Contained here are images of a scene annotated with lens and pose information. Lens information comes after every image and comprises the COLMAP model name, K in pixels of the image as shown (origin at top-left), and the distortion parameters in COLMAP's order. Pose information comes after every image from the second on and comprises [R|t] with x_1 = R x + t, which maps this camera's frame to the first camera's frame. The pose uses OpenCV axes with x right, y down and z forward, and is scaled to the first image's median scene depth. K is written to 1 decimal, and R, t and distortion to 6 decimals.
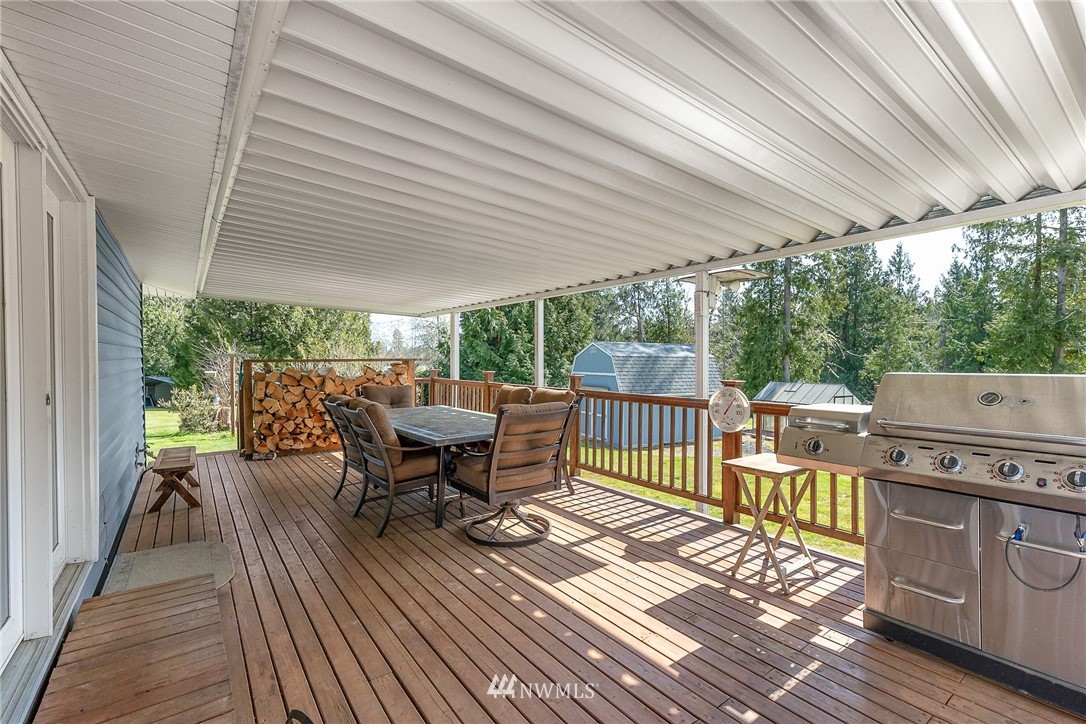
lens RADIAL K [[489.5, 0, 547.8], [0, 489.5, 363.6], [0, 0, 1]] dist [0.004786, -0.000090]
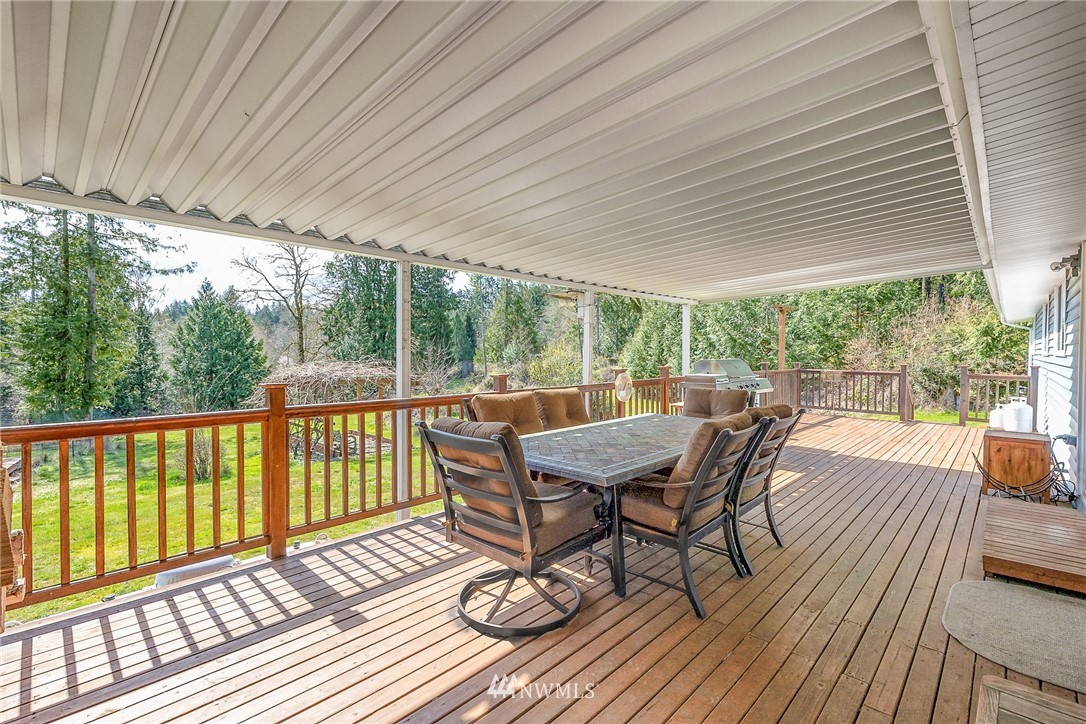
lens RADIAL K [[489.5, 0, 547.7], [0, 489.5, 359.1], [0, 0, 1]] dist [0.004786, -0.000090]
pose [[-0.180112, -0.003083, 0.983641, -0.663522], [0.013247, 0.999897, 0.005559, -0.004874], [-0.983557, 0.014032, -0.180053, 0.900513]]
